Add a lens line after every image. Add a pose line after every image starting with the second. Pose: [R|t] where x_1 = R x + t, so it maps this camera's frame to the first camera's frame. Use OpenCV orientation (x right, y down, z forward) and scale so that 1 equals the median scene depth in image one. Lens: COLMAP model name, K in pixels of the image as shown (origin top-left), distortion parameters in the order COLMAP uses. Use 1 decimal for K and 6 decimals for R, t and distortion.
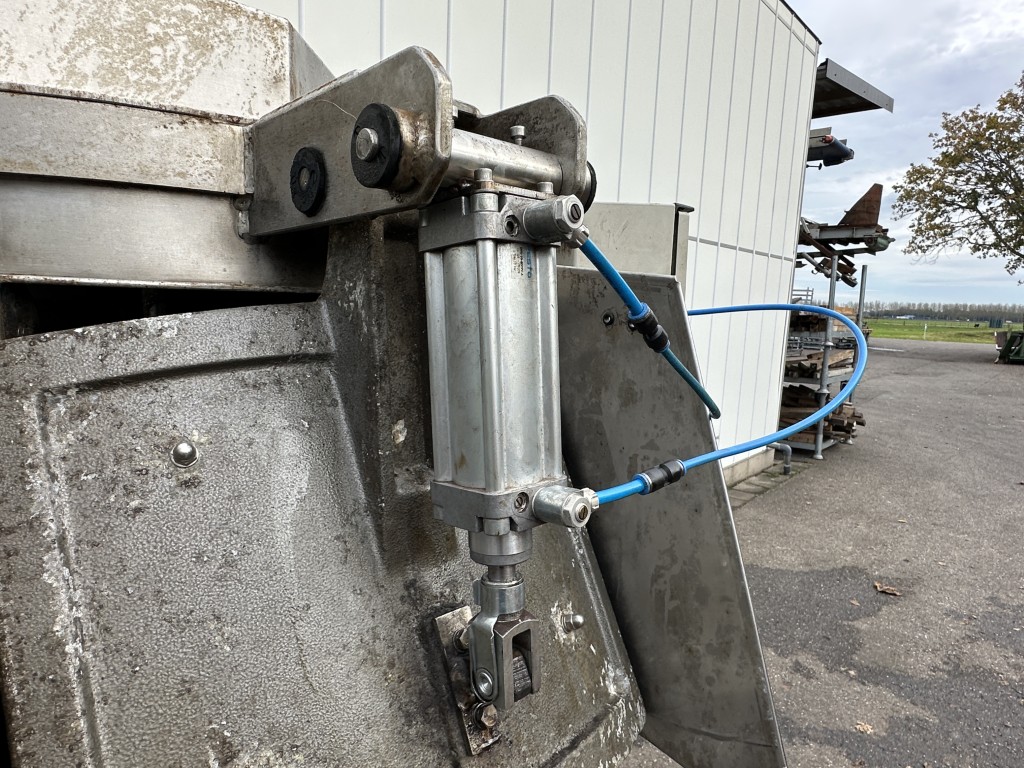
lens RADIAL K [[627.8, 0, 509.8], [0, 627.8, 391.5], [0, 0, 1]] dist [-0.002821, 0.003006]
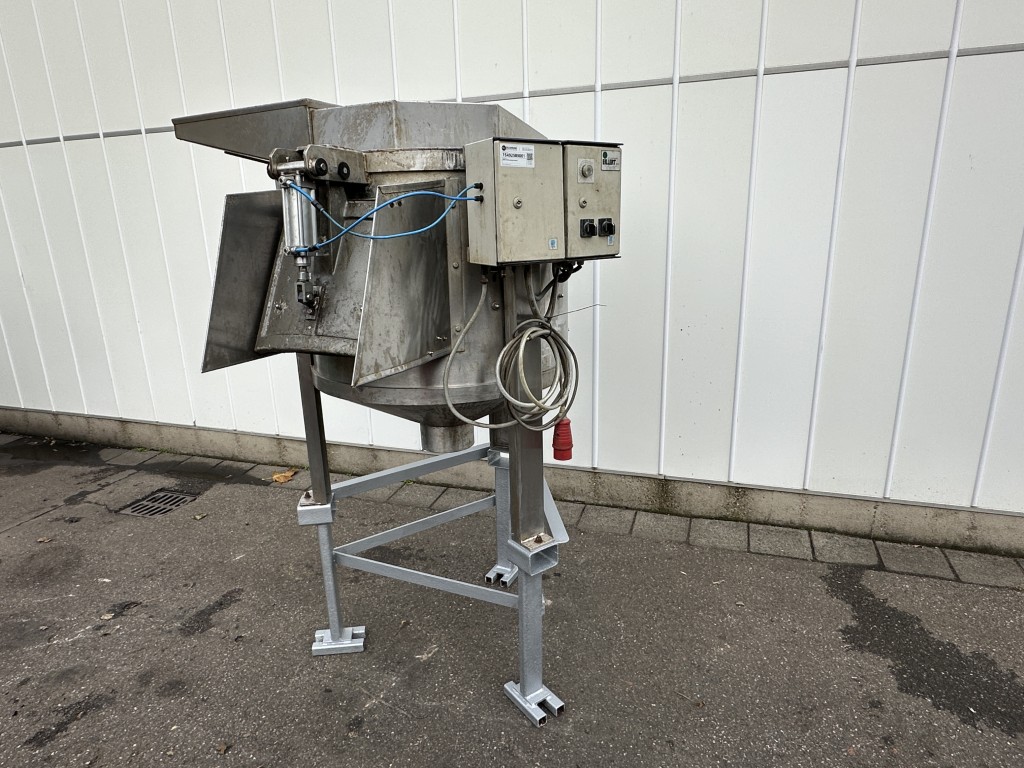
lens RADIAL K [[627.8, 0, 509.8], [0, 627.8, 391.5], [0, 0, 1]] dist [-0.002821, 0.003006]
pose [[0.367732, 0.206140, -0.906796, 4.157029], [-0.094253, 0.978362, 0.184187, 0.174835], [0.925143, 0.017737, 0.379204, 0.715337]]
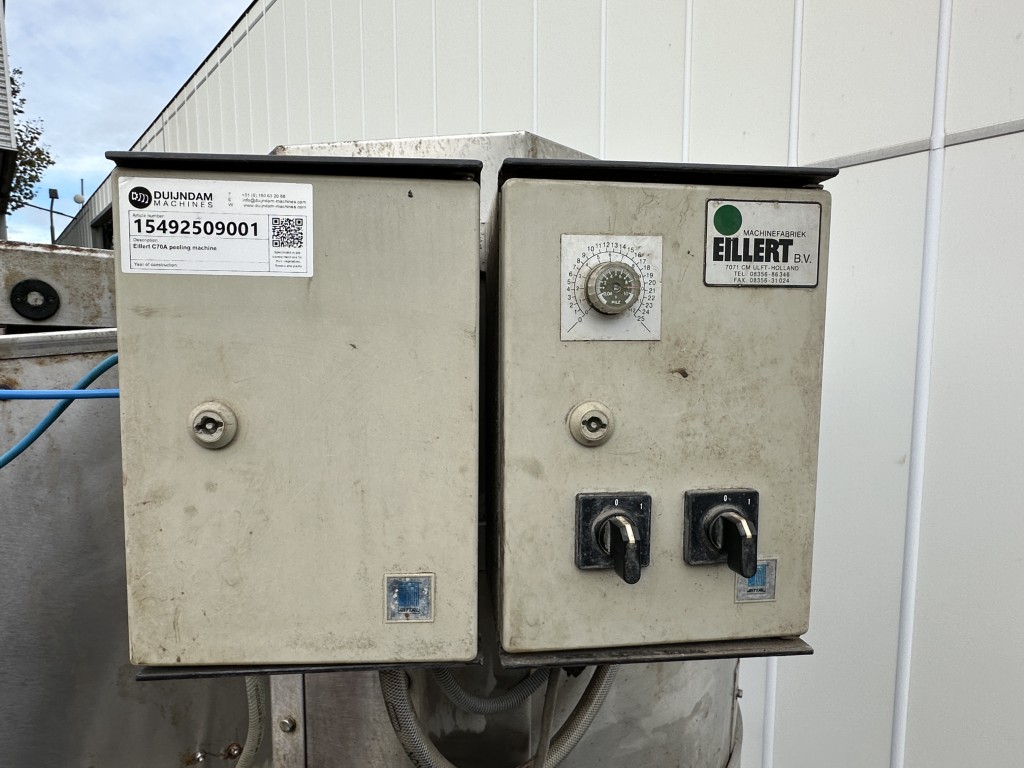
lens RADIAL K [[627.8, 0, 509.8], [0, 627.8, 391.5], [0, 0, 1]] dist [-0.002821, 0.003006]
pose [[-0.155595, 0.037304, -0.987116, 1.304551], [-0.148955, 0.986974, 0.060778, -0.403378], [0.976526, 0.156493, -0.148012, 2.689867]]
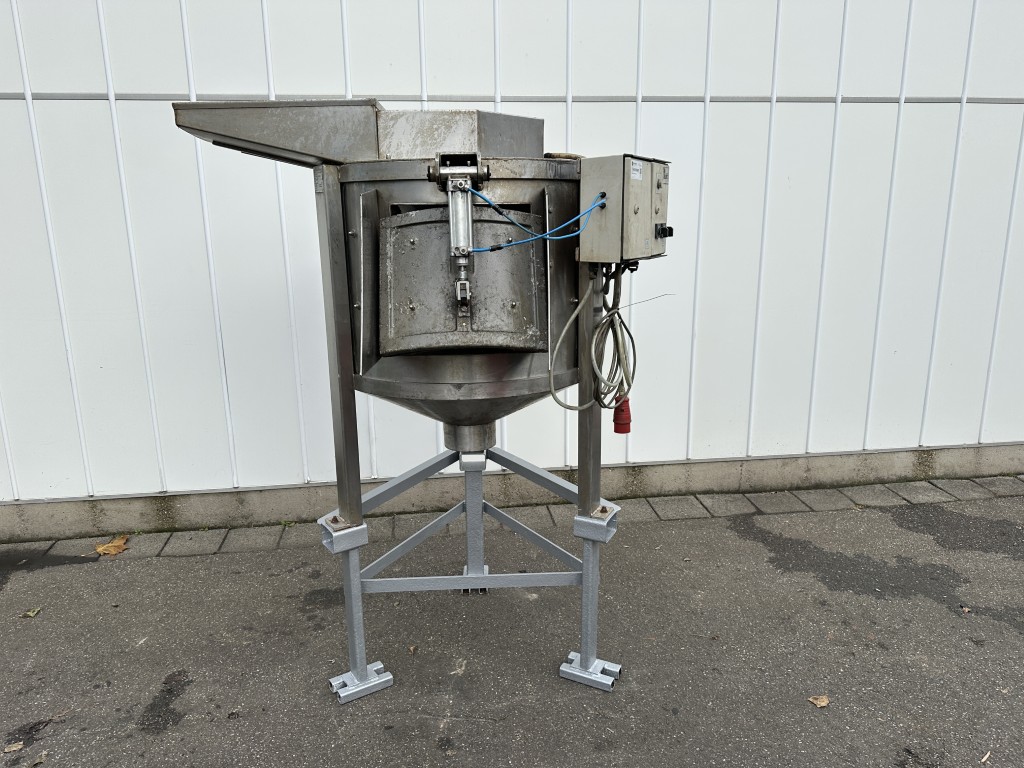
lens RADIAL K [[713.1, 0, 512.0], [0, 713.1, 384.0], [0, 0, 1]] dist [0.155729, -0.282088]
pose [[0.749600, 0.105288, -0.653463, 3.374367], [-0.055953, 0.993813, 0.095941, 0.555526], [0.659521, -0.035354, 0.750854, -2.357317]]
